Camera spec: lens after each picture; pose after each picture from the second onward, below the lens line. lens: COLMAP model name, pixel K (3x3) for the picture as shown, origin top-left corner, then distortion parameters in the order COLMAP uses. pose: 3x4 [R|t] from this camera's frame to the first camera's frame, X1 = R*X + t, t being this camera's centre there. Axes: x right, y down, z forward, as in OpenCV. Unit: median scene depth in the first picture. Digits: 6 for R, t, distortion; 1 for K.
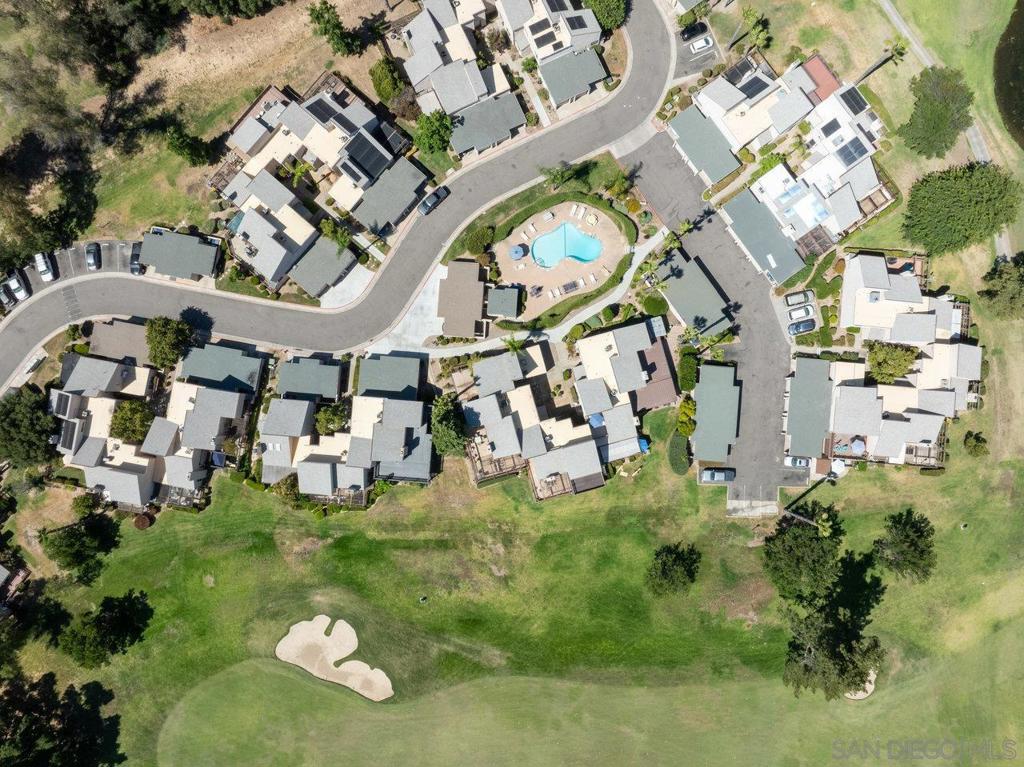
lens RADIAL K [[769.6, 0, 496.6], [0, 769.6, 366.2], [0, 0, 1]] dist [-0.058506, 0.036263]
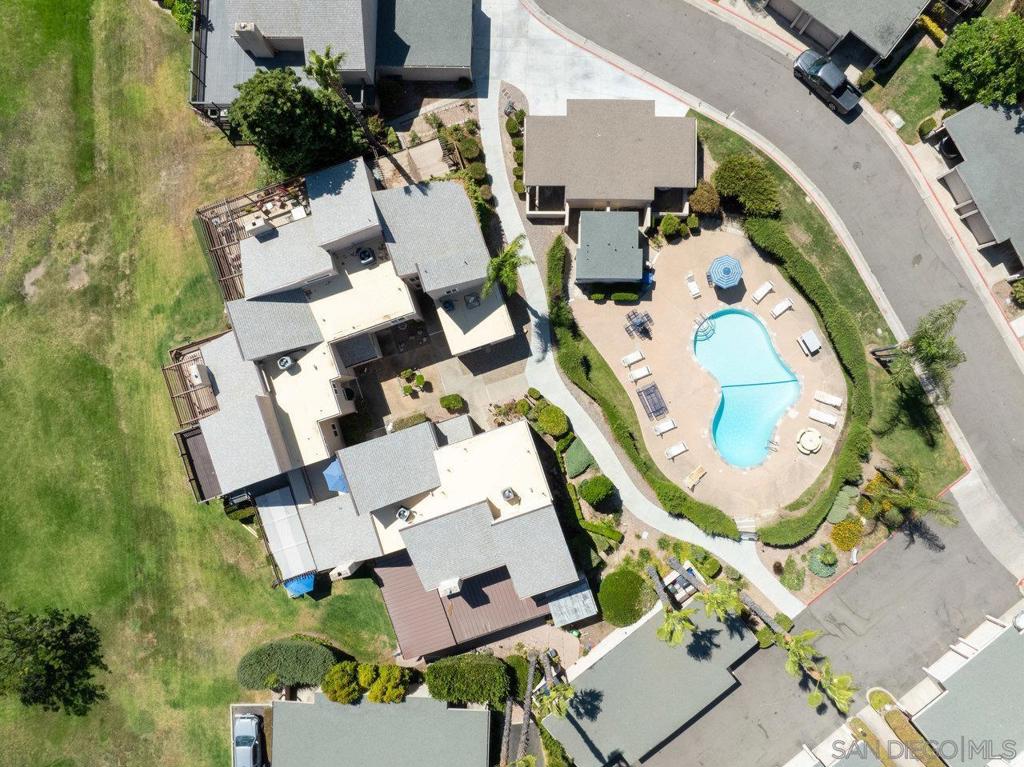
lens RADIAL K [[719.4, 0, 542.2], [0, 719.4, 381.3], [0, 0, 1]] dist [-0.056390, -0.001690]
pose [[0.057534, 0.998324, 0.006259, 0.078991], [-0.997564, 0.057240, 0.039868, -0.056571], [0.039443, -0.008538, 0.999185, 0.588454]]
